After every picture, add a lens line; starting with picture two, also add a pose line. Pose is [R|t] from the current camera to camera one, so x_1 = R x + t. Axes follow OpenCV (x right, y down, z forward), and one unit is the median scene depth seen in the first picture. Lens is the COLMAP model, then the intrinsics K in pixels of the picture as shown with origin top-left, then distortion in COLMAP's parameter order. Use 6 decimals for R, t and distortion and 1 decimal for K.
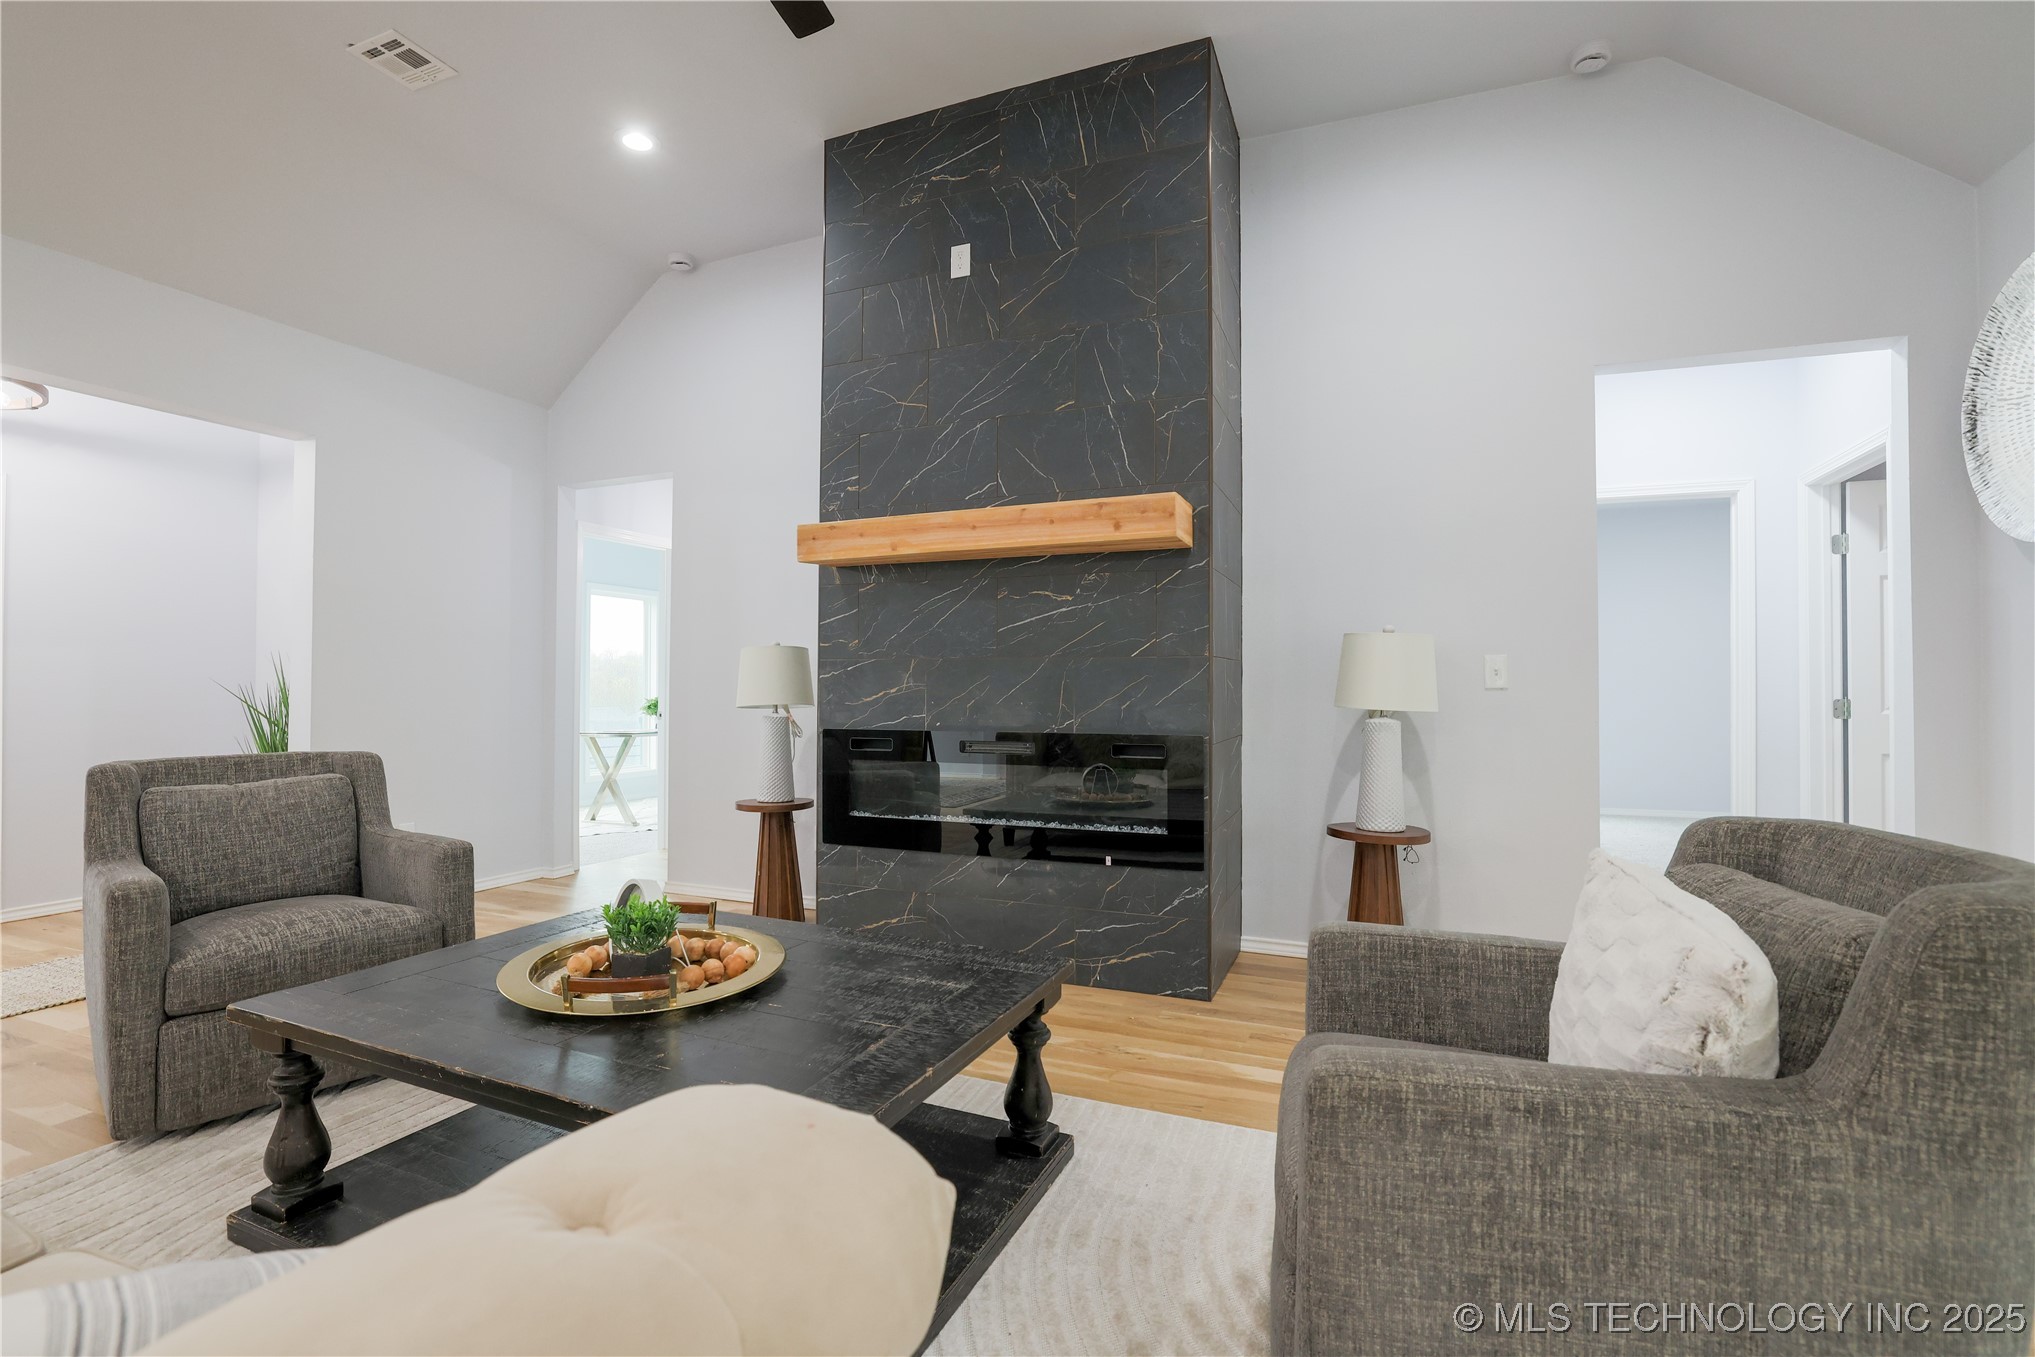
lens RADIAL K [[933.3, 0, 1007.4], [0, 933.3, 677.9], [0, 0, 1]] dist [-0.046534, 0.015277]
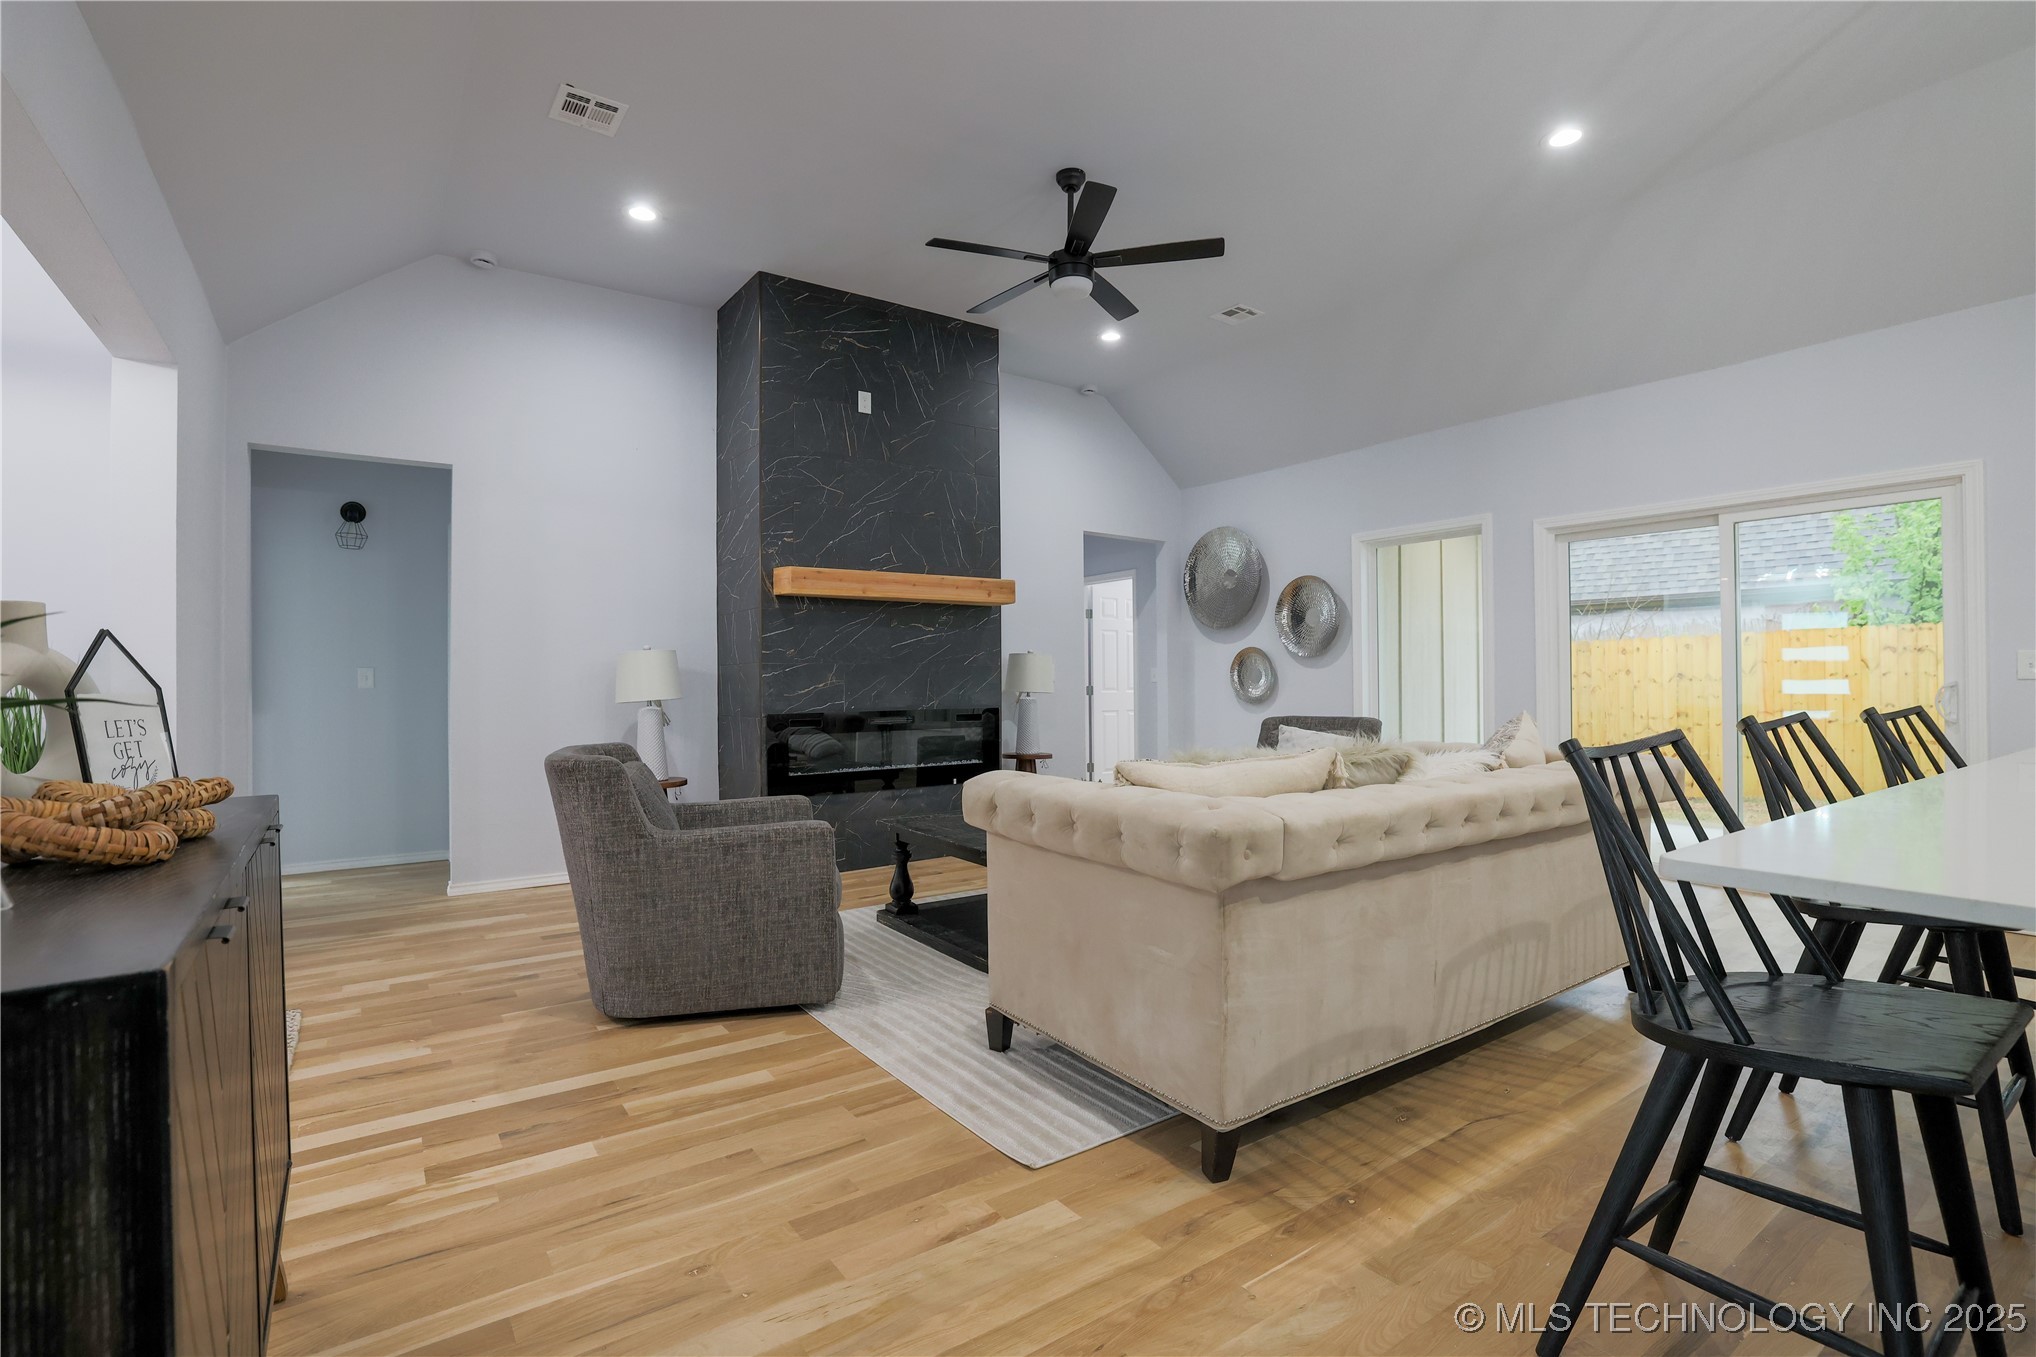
lens RADIAL K [[933.8, 0, 1001.3], [0, 933.8, 679.9], [0, 0, 1]] dist [-0.046534, 0.015277]
pose [[0.533187, -0.004076, 0.845988, -1.218642], [-0.000734, 0.999986, 0.005281, -0.002836], [-0.845997, -0.003436, 0.533176, -0.005675]]
